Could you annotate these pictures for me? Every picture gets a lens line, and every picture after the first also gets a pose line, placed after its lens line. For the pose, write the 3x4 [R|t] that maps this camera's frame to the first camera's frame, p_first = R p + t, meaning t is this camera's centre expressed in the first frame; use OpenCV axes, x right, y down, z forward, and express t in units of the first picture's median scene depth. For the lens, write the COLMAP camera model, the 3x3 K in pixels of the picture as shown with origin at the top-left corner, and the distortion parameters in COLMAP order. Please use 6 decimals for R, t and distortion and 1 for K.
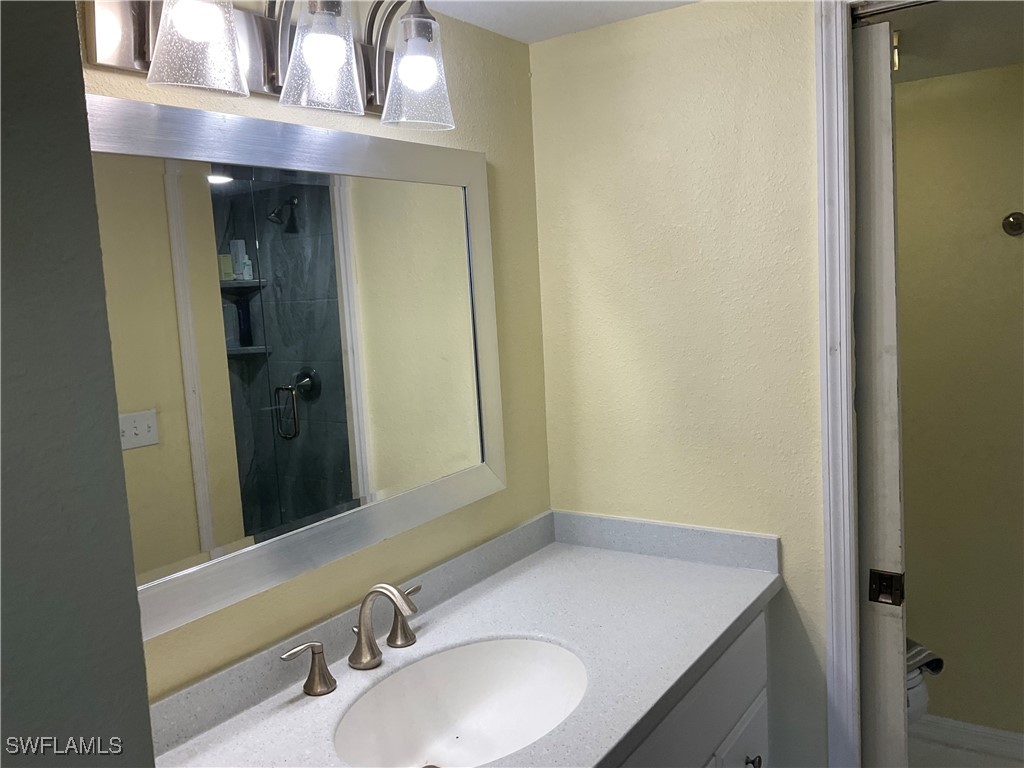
lens RADIAL K [[848.3, 0, 512.0], [0, 848.3, 384.0], [0, 0, 1]] dist [0.103862, -0.219076]
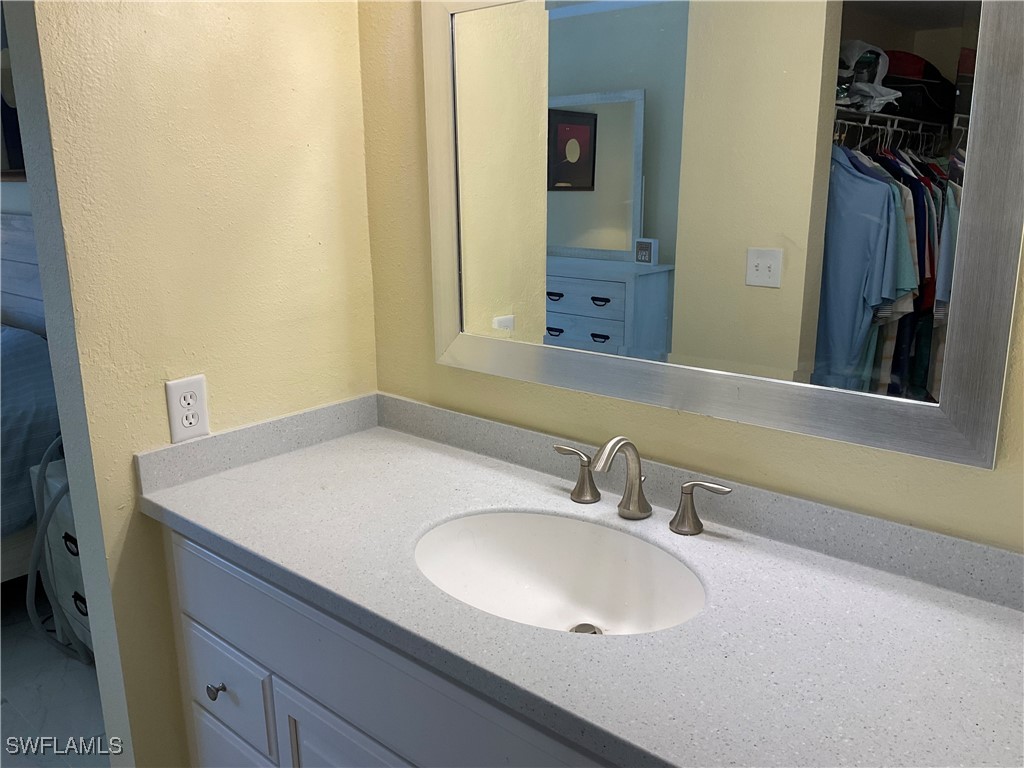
lens RADIAL K [[848.3, 0, 512.0], [0, 848.3, 384.0], [0, 0, 1]] dist [0.103862, -0.219076]
pose [[-0.148564, 0.303172, -0.941284, 0.756209], [-0.078604, 0.945215, 0.316845, -0.121928], [0.985774, 0.121061, -0.116594, 0.985092]]
